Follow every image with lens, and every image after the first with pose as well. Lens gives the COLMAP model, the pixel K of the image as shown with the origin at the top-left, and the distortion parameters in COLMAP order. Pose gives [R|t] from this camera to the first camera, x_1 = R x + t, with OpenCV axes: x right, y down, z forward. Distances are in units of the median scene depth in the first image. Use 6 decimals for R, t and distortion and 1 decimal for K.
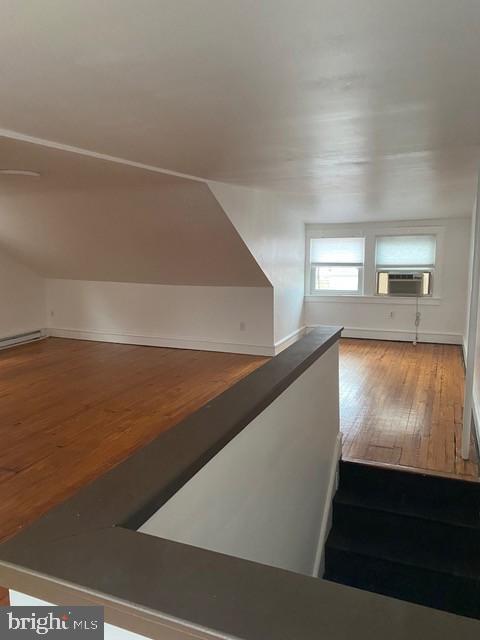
lens RADIAL K [[484.3, 0, 240.0], [0, 484.3, 320.0], [0, 0, 1]] dist [0.004851, -0.001816]
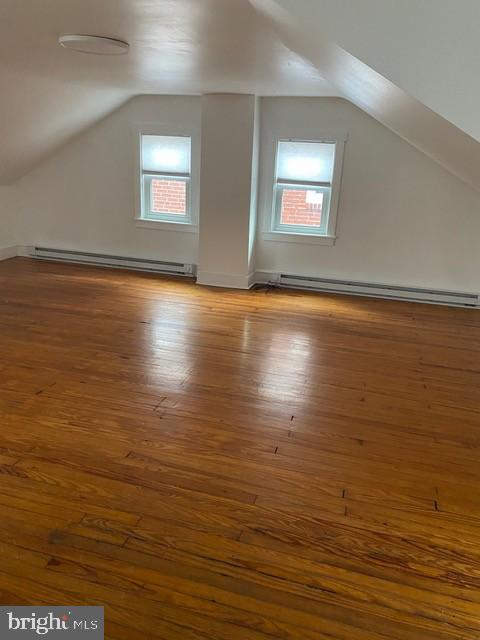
lens RADIAL K [[484.3, 0, 240.0], [0, 484.3, 320.0], [0, 0, 1]] dist [0.004851, -0.001816]
pose [[0.117760, 0.332151, -0.935846, 0.343601], [-0.205112, 0.930217, 0.304344, -0.150334], [0.971628, 0.156114, 0.177670, 0.998511]]
